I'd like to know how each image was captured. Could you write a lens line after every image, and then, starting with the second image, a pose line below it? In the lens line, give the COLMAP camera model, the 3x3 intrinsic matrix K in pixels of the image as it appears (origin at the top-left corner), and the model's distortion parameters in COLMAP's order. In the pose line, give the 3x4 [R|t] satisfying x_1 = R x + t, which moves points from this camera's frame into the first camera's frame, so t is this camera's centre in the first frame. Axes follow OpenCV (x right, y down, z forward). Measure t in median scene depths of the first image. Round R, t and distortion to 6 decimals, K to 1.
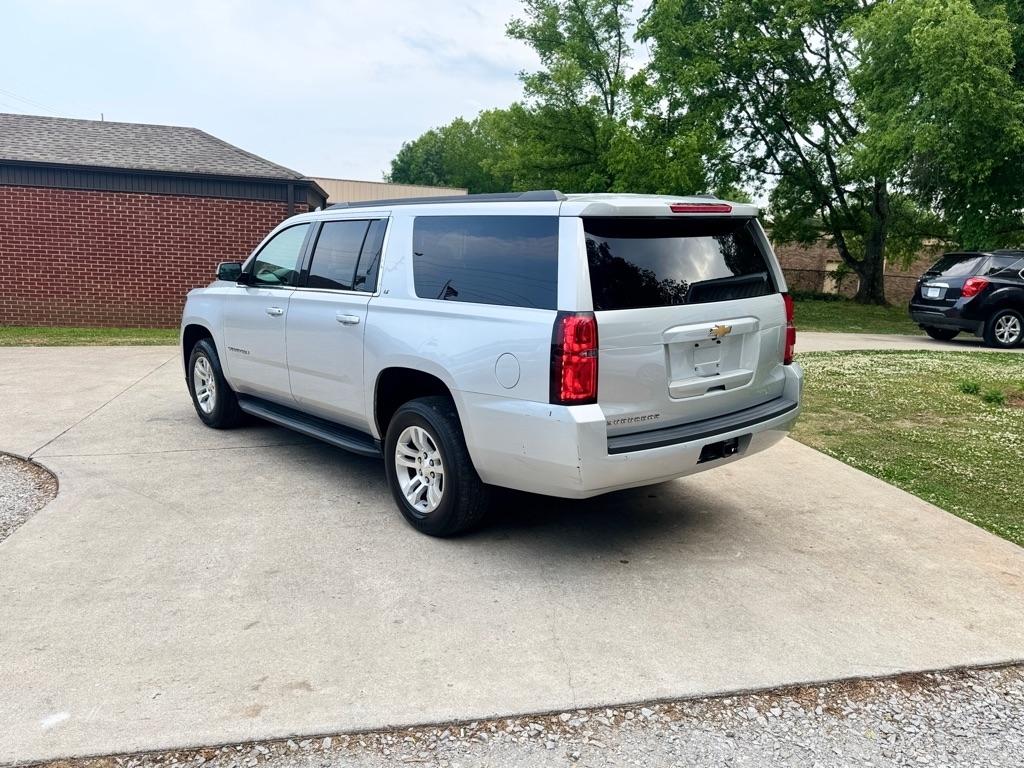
lens RADIAL K [[807.6, 0, 516.3], [0, 807.6, 327.0], [0, 0, 1]] dist [0.029803, -0.004537]
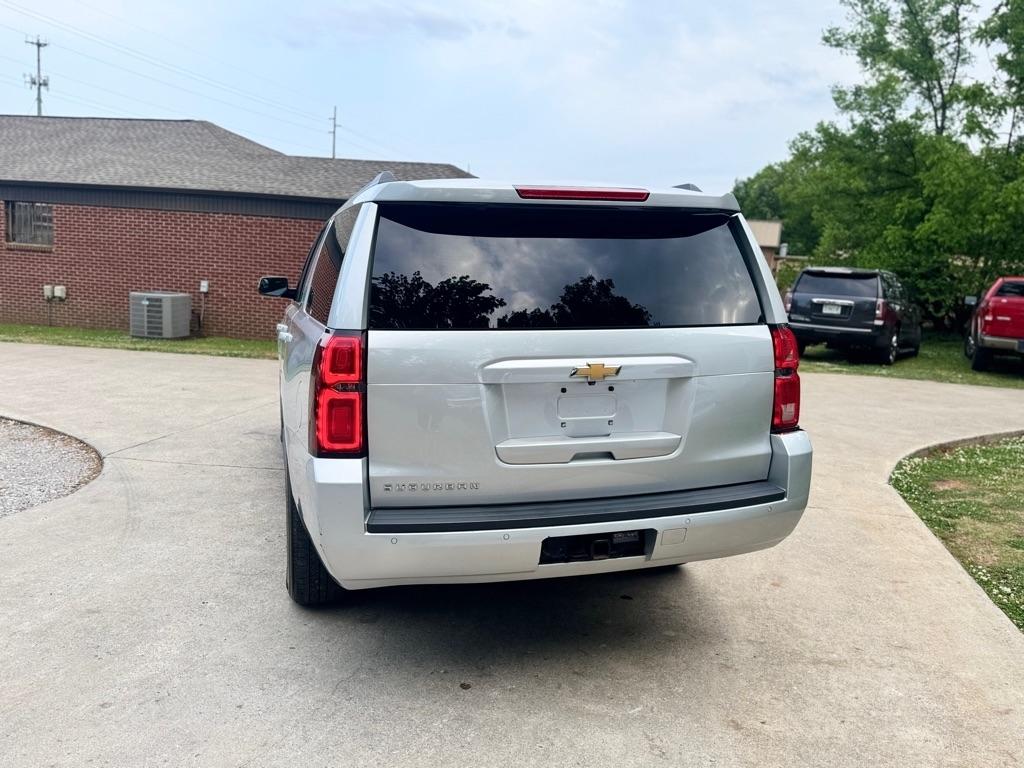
lens RADIAL K [[802.7, 0, 518.7], [0, 802.7, 338.3], [0, 0, 1]] dist [0.090625, -0.125064]
pose [[0.917663, 0.045759, -0.394716, 0.113226], [-0.059060, 0.998021, -0.021607, -0.001136], [0.392946, 0.043140, 0.918549, 0.086898]]
